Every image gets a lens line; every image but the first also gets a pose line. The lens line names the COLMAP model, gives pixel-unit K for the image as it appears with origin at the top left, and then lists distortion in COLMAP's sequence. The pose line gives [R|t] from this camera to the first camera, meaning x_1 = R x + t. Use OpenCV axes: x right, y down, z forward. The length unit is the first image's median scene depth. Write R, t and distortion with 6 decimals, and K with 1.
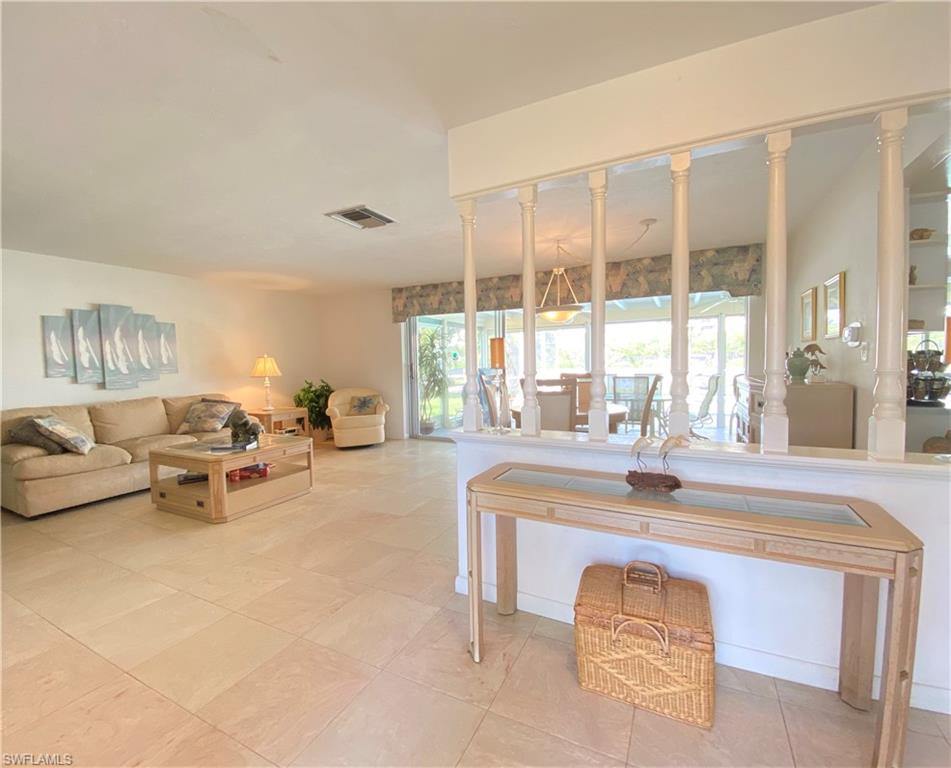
lens RADIAL K [[421.2, 0, 475.9], [0, 421.2, 383.8], [0, 0, 1]] dist [0.000087, 0.000030]
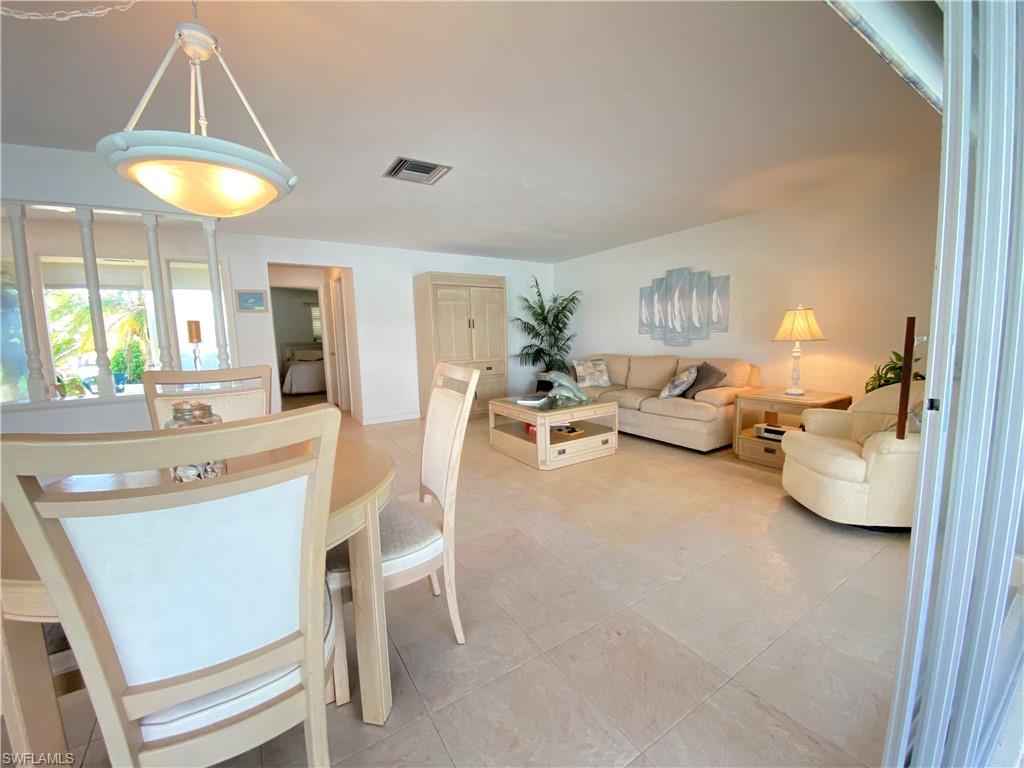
lens RADIAL K [[417.9, 0, 512.8], [0, 417.9, 382.4], [0, 0, 1]] dist [-0.003341, -0.000375]
pose [[-0.491096, 0.128110, -0.861634, 0.325409], [-0.017063, 0.987522, 0.156553, -0.057399], [0.870939, 0.091584, -0.482782, 1.171362]]
